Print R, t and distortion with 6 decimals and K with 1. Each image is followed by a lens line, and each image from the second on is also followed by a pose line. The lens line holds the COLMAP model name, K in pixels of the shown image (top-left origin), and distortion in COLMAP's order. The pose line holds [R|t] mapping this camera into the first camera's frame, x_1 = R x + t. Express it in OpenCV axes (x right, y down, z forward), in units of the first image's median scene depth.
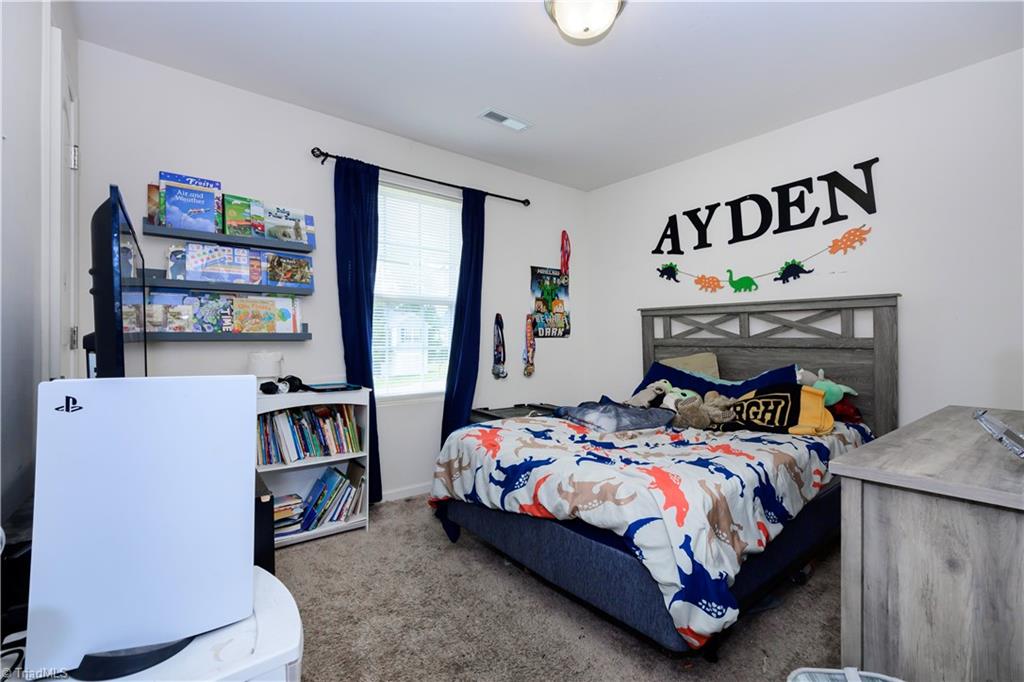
lens RADIAL K [[459.0, 0, 513.2], [0, 459.0, 340.2], [0, 0, 1]] dist [0.004196, -0.000049]
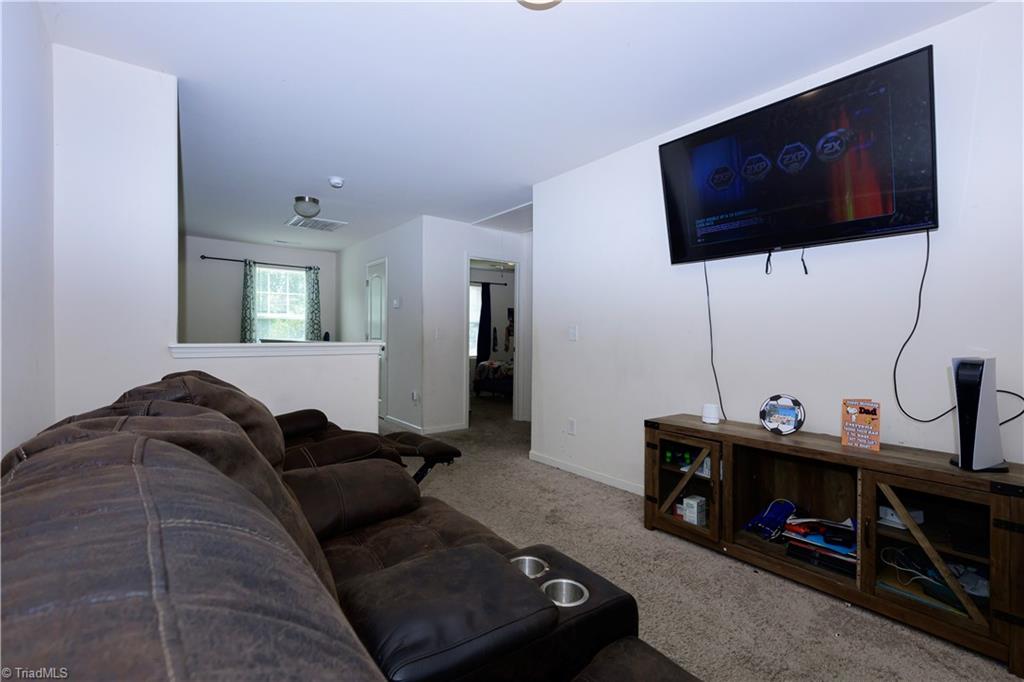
lens RADIAL K [[459.0, 0, 511.3], [0, 459.0, 340.1], [0, 0, 1]] dist [0.004196, -0.000049]
pose [[0.999900, 0.004288, -0.013470, 0.102661], [-0.004281, 0.999991, 0.000572, 0.015960], [0.013473, -0.000514, 0.999909, -1.696094]]
